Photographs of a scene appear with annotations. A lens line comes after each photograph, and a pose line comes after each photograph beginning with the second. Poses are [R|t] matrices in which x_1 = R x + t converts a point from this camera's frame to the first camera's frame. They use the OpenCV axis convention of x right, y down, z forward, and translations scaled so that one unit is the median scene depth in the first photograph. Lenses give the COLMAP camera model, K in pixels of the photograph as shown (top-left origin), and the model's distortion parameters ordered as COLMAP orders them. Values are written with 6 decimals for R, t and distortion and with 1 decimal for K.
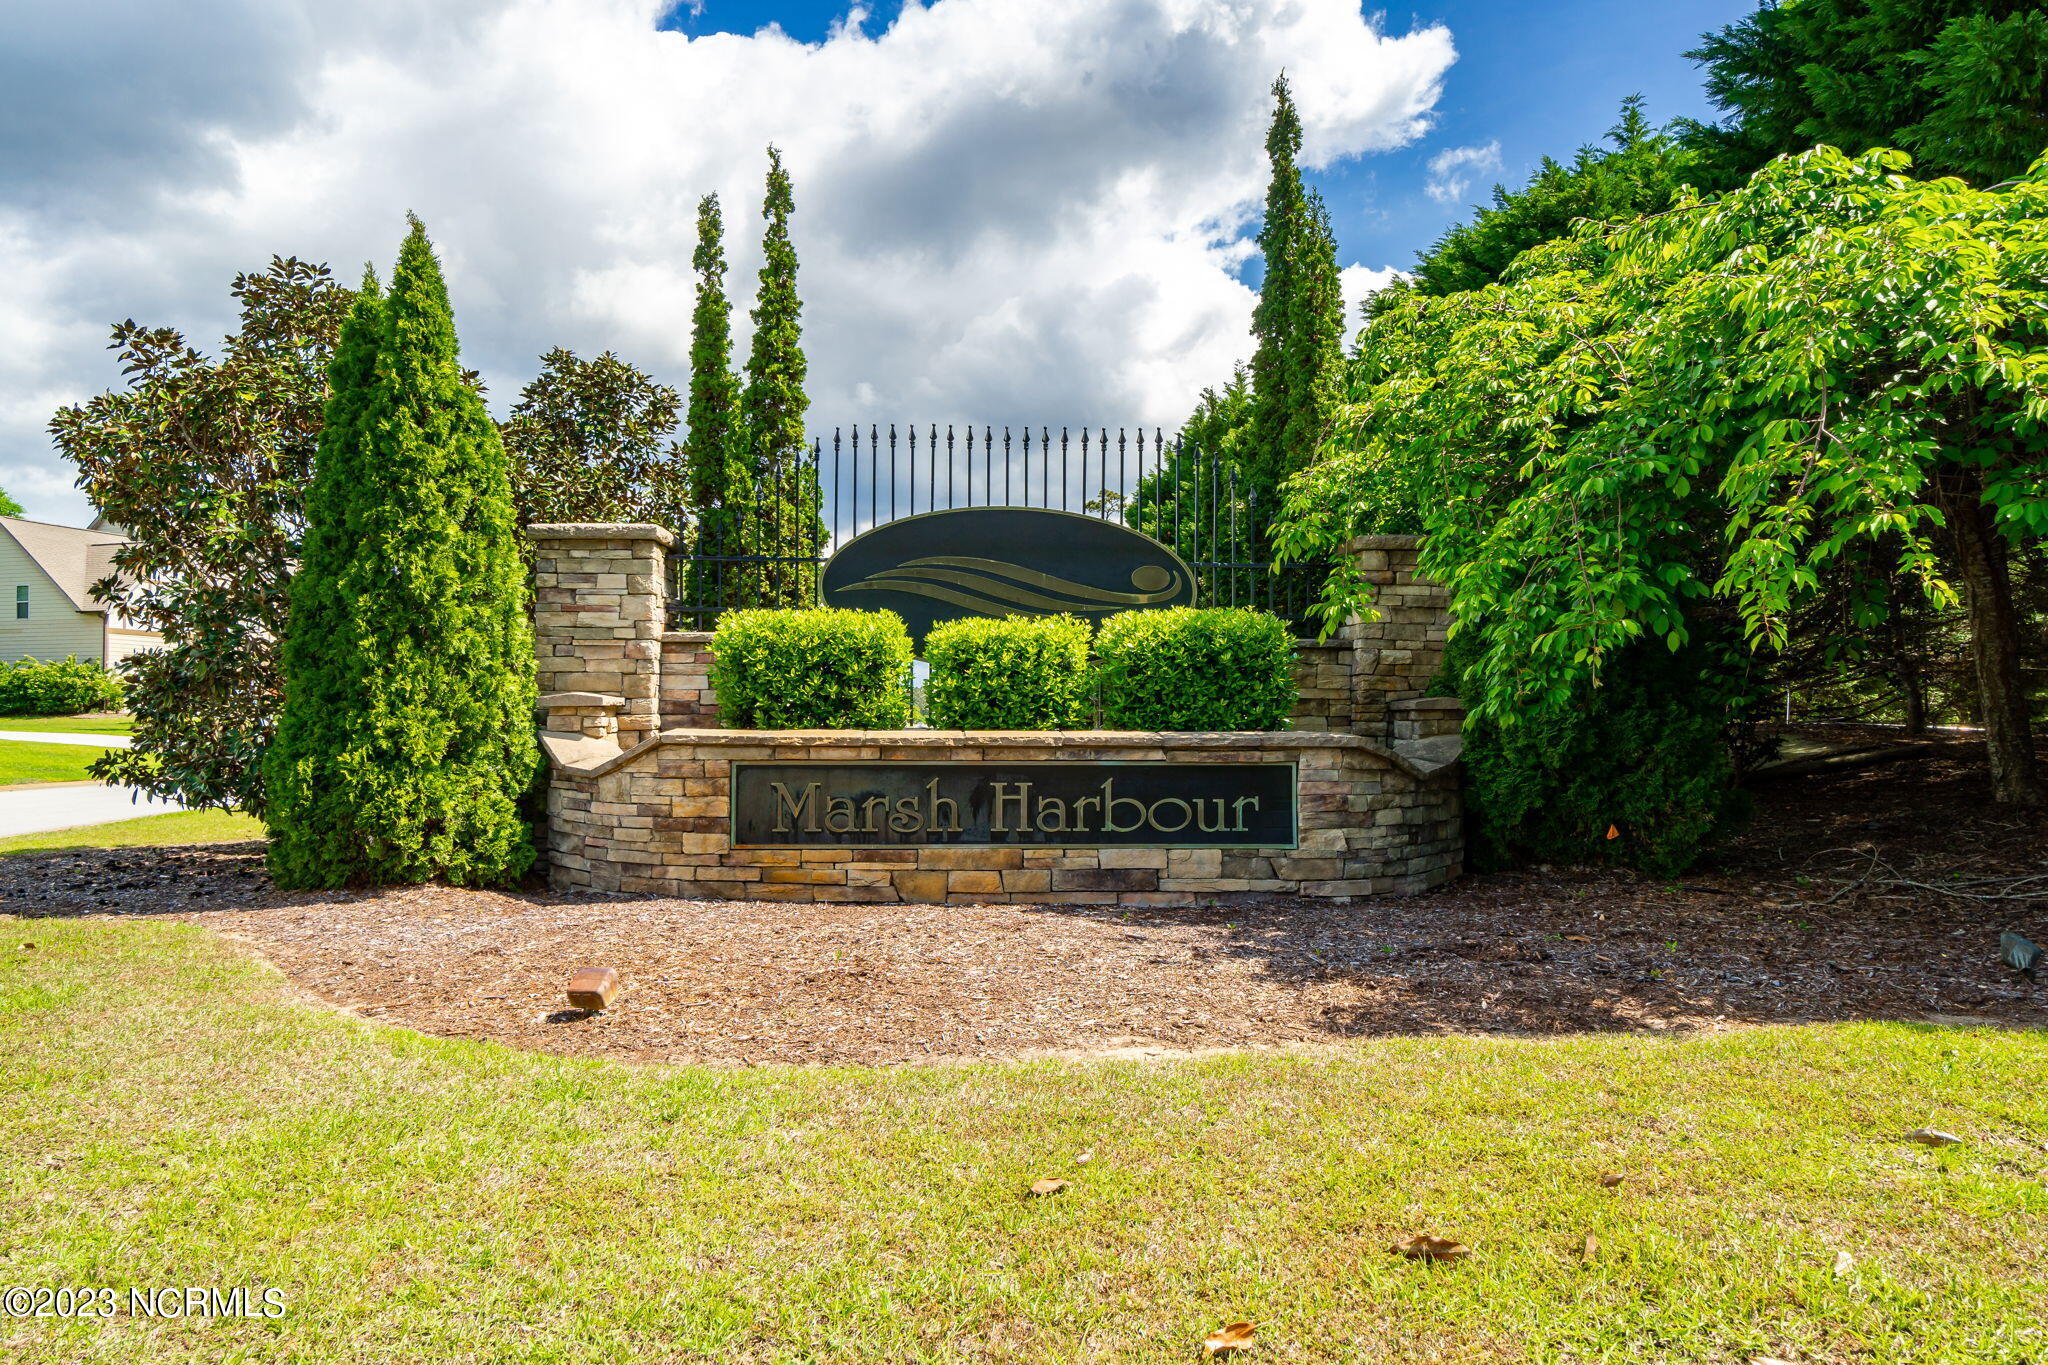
lens RADIAL K [[1314.1, 0, 999.8], [0, 1314.1, 681.0], [0, 0, 1]] dist [0.008870, 0.000915]
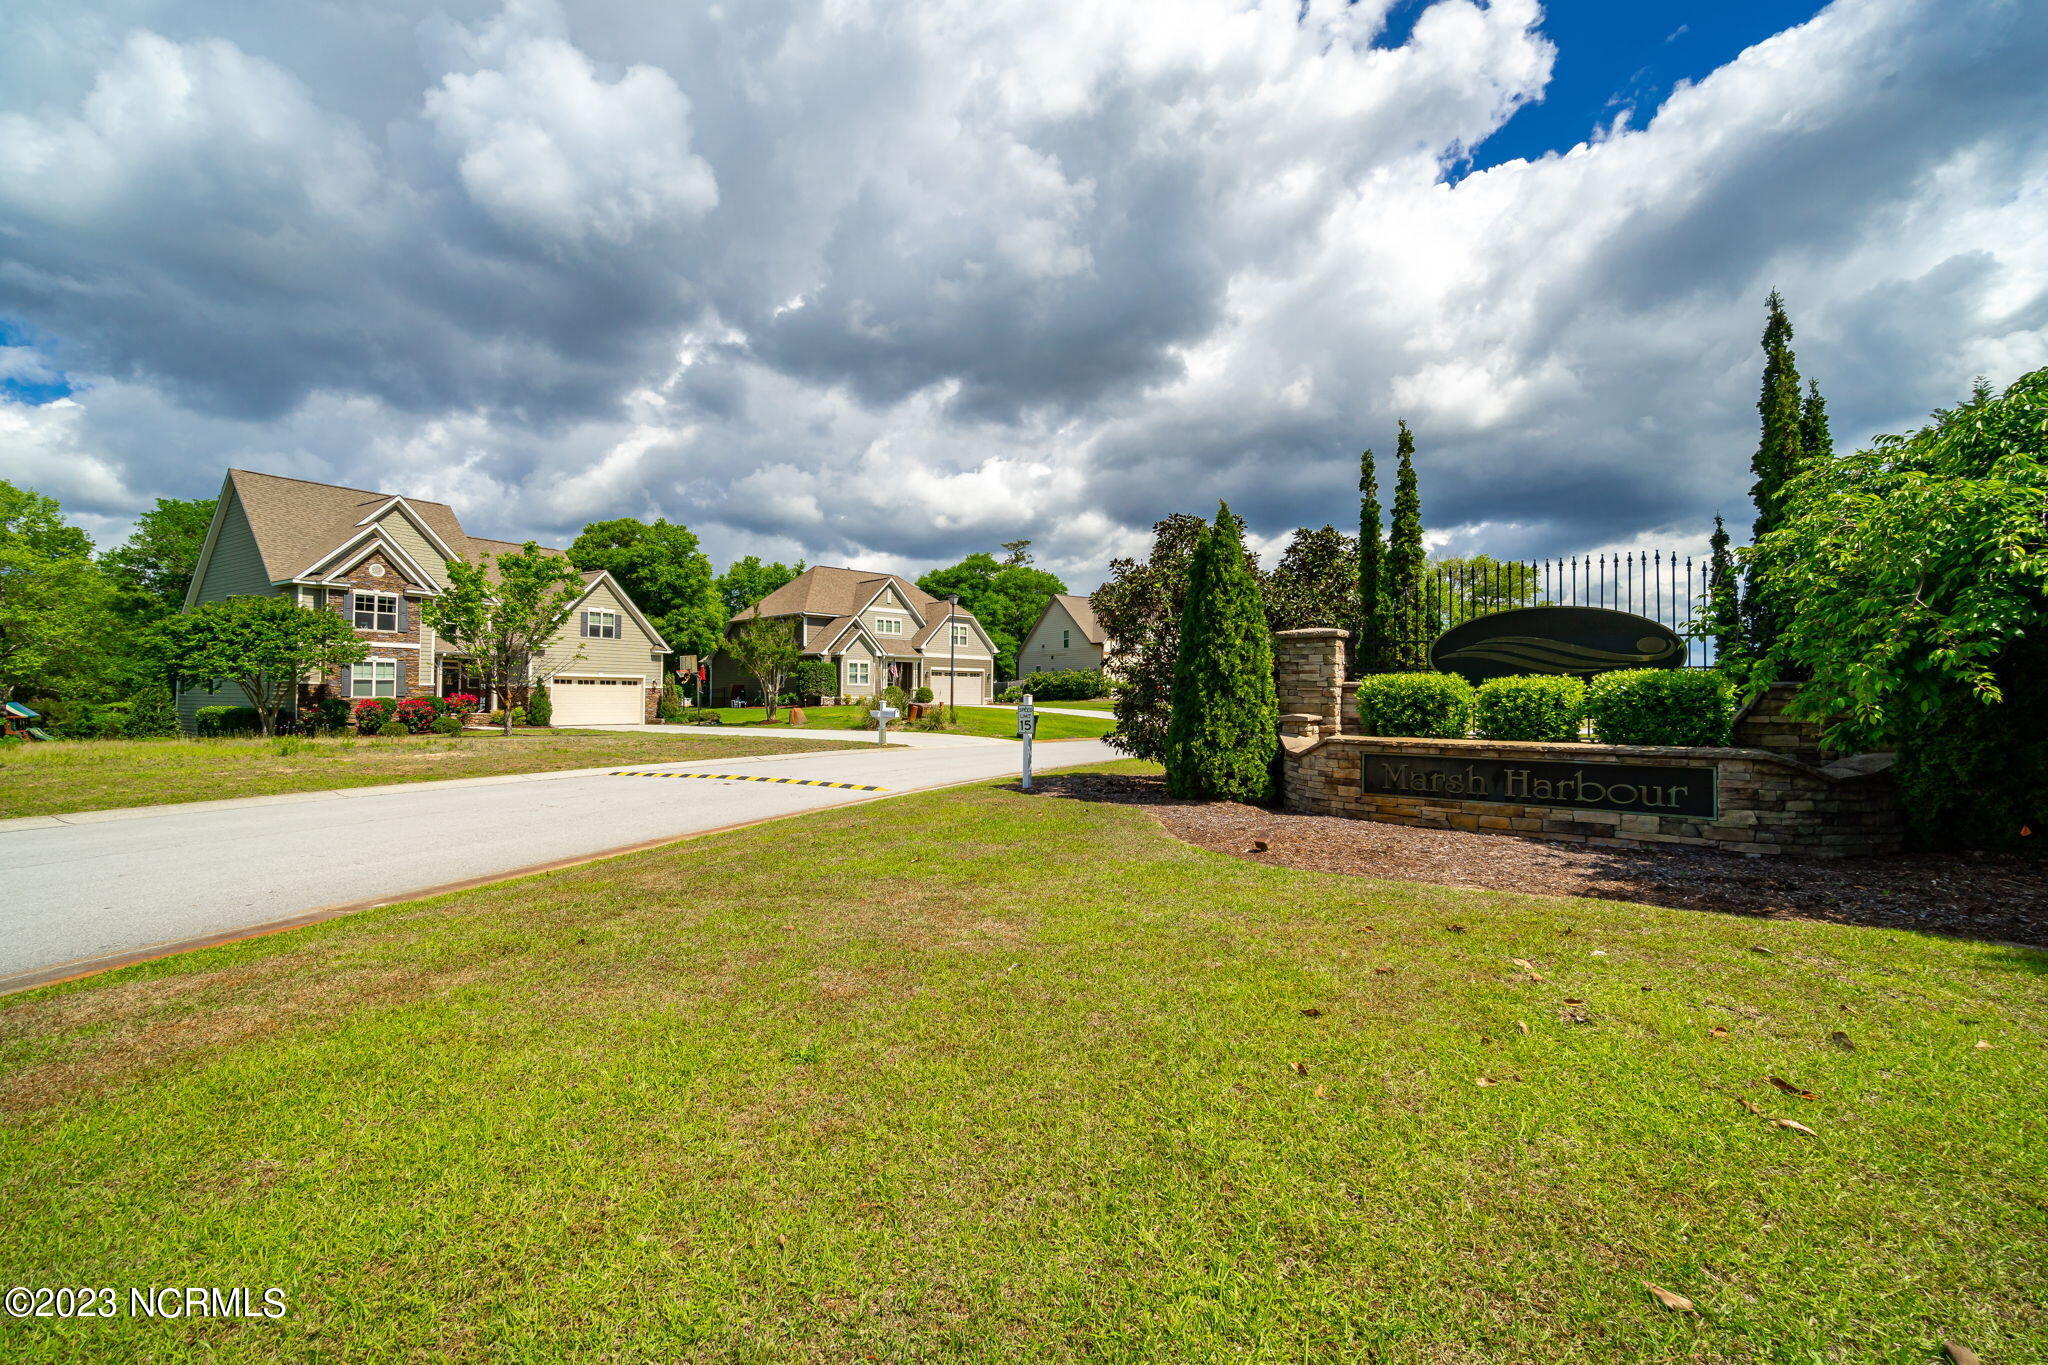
lens RADIAL K [[900.3, 0, 1020.9], [0, 900.3, 687.8], [0, 0, 1]] dist [0.002152, 0.000595]
pose [[0.759563, -0.003475, -0.650424, 0.296298], [0.017724, 0.999725, 0.015357, -0.067773], [0.650192, -0.023193, 0.759416, -0.394574]]
